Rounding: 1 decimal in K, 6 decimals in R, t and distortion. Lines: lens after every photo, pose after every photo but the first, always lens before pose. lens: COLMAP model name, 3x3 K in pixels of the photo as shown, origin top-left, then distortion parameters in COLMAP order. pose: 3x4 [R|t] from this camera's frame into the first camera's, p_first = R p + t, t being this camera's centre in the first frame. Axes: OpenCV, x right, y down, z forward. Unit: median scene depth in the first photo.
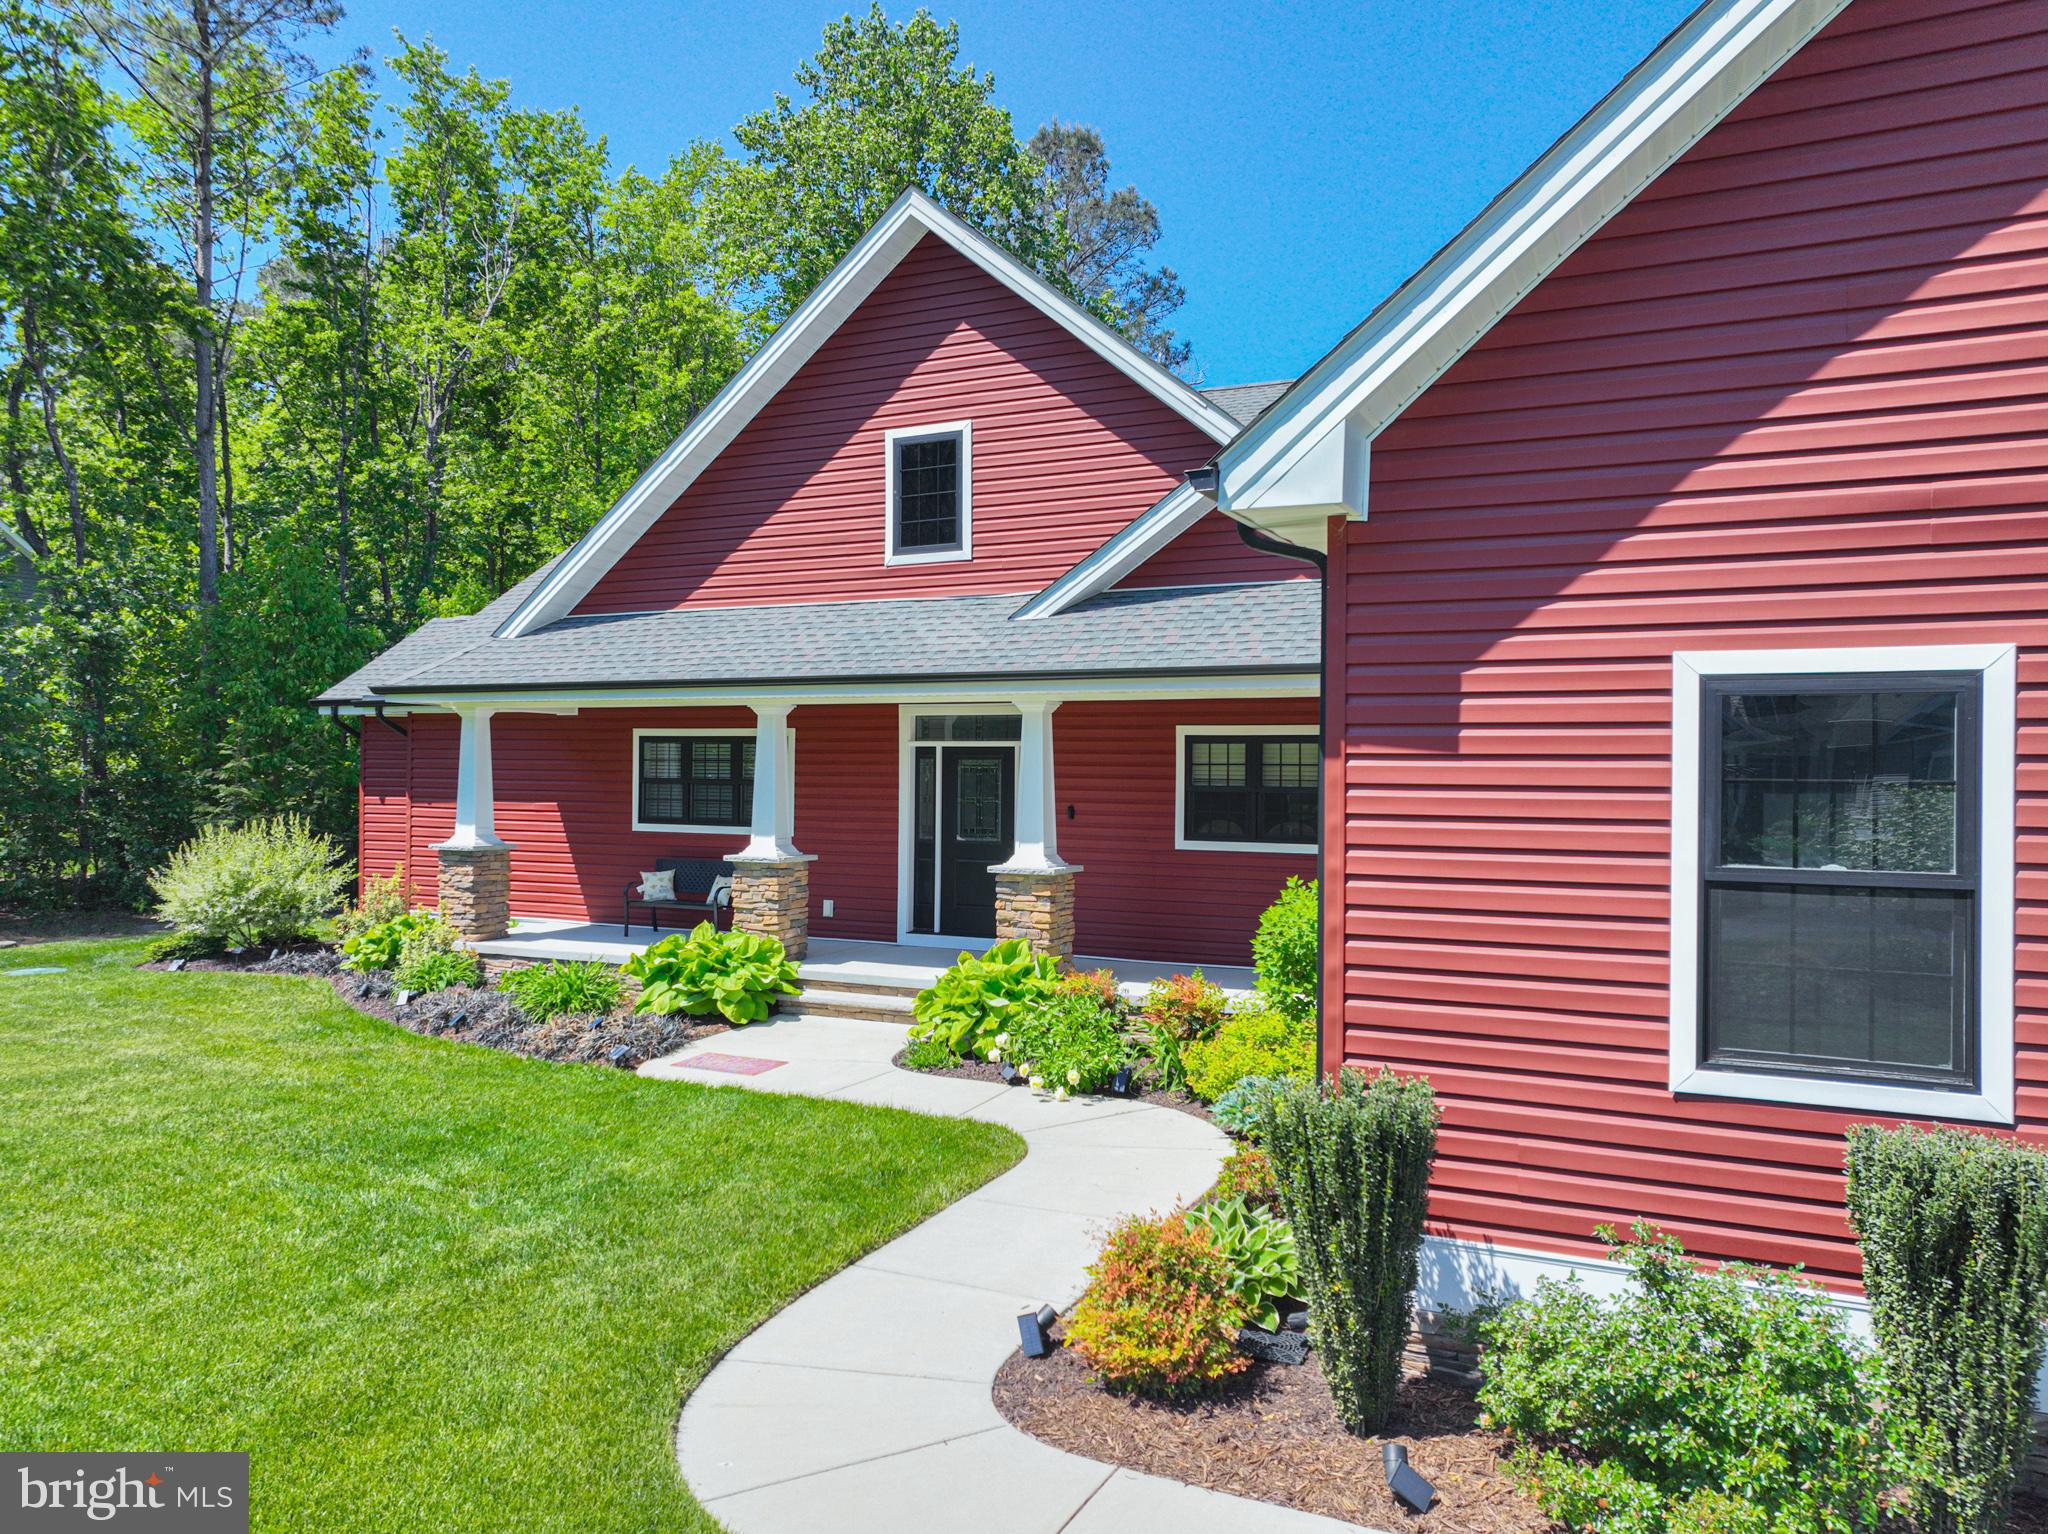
lens RADIAL K [[1435.8, 0, 1023.1], [0, 1435.8, 778.5], [0, 0, 1]] dist [0.004527, 0.006875]
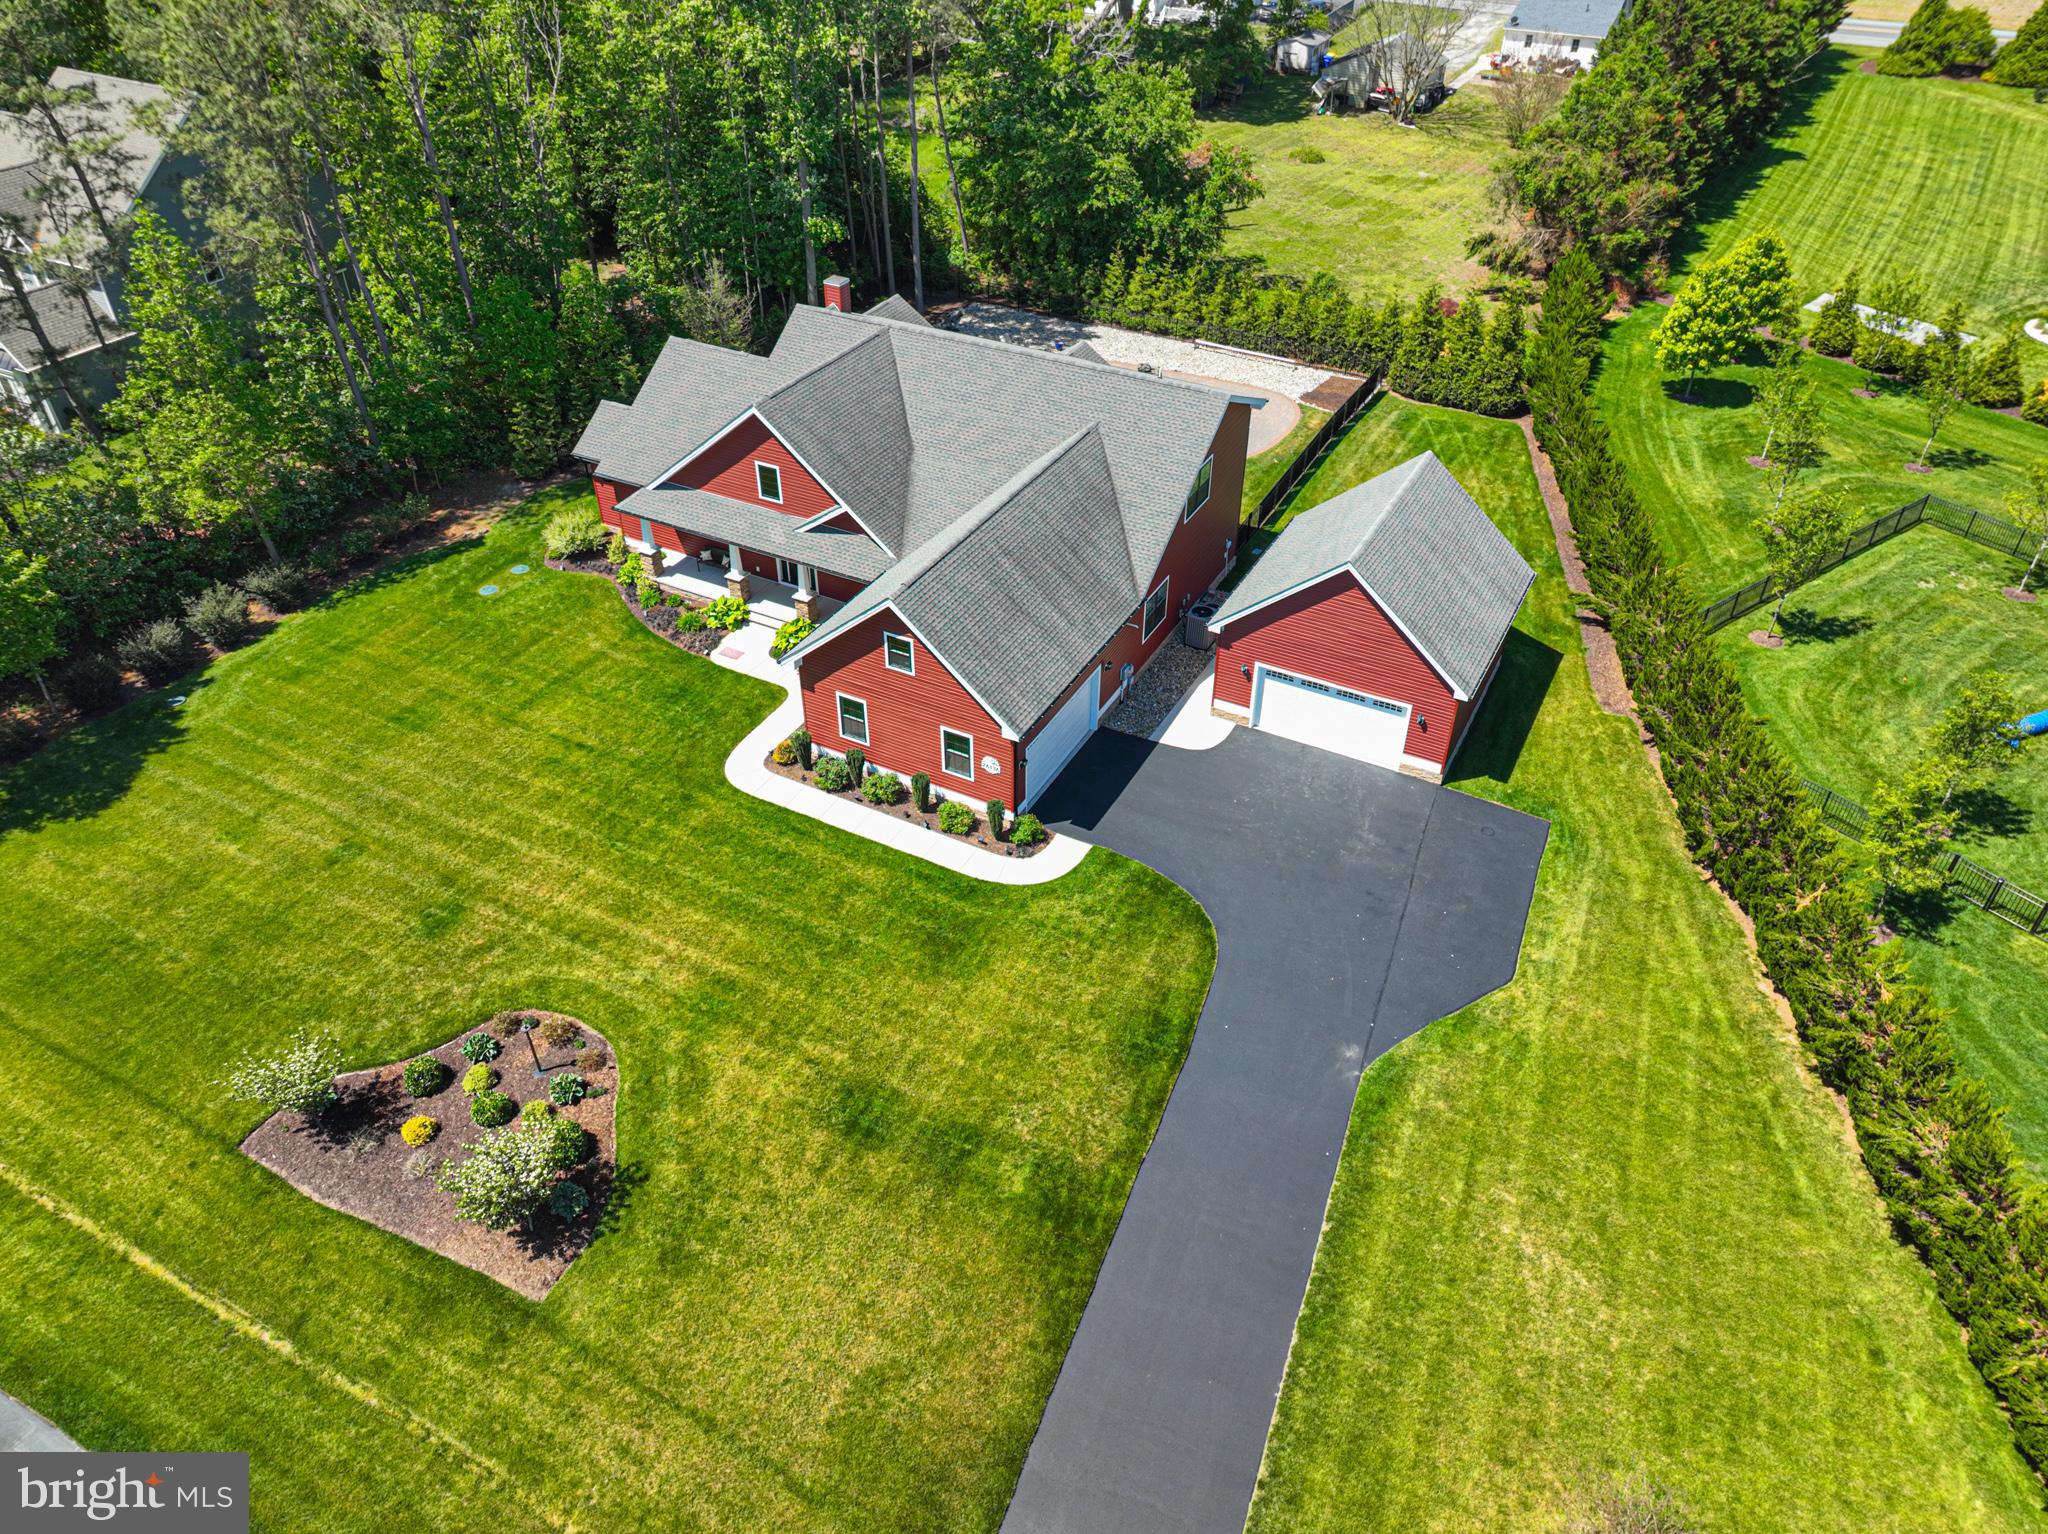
lens RADIAL K [[1422.5, 0, 1040.4], [0, 1422.5, 761.9], [0, 0, 1]] dist [-0.002886, 0.018746]
pose [[0.999158, 0.022686, -0.034191, 0.706028], [0.002899, 0.792155, 0.610313, -1.729141], [0.040930, -0.609898, 0.791422, -2.041493]]
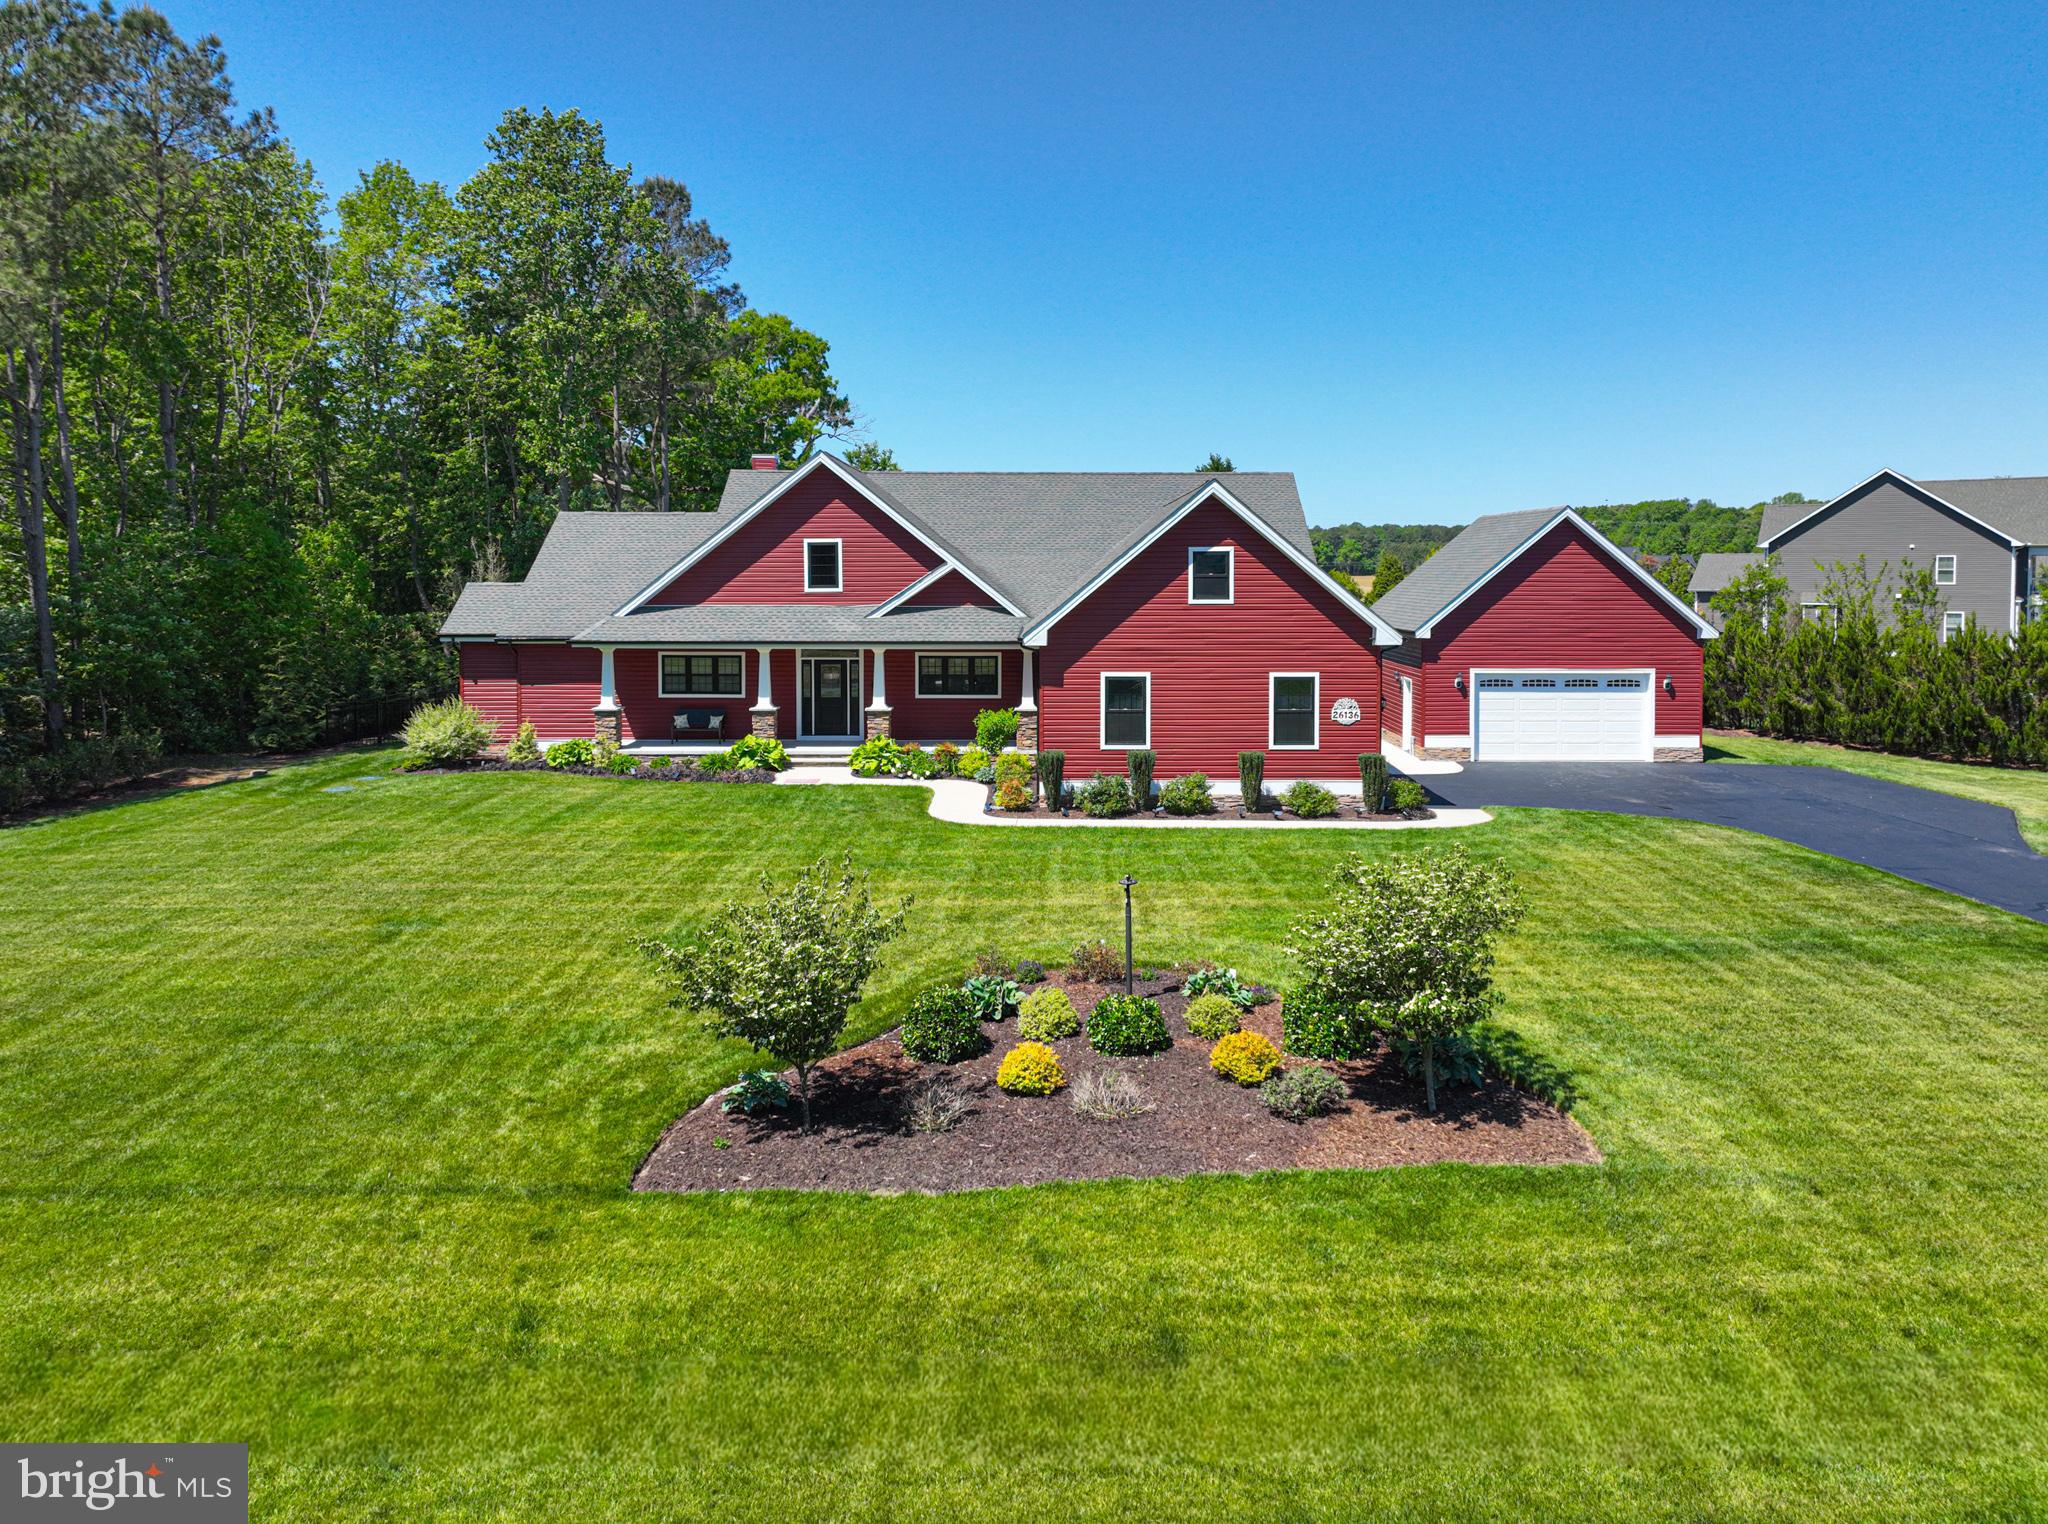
lens RADIAL K [[1484.1, 0, 1076.2], [0, 1484.1, 641.9], [0, 0, 1]] dist [0.003870, 0.003996]
pose [[0.896017, -0.028459, 0.443107, -0.846652], [0.006976, 0.998723, 0.050036, -0.190728], [-0.443965, -0.041742, 0.895071, -1.596354]]
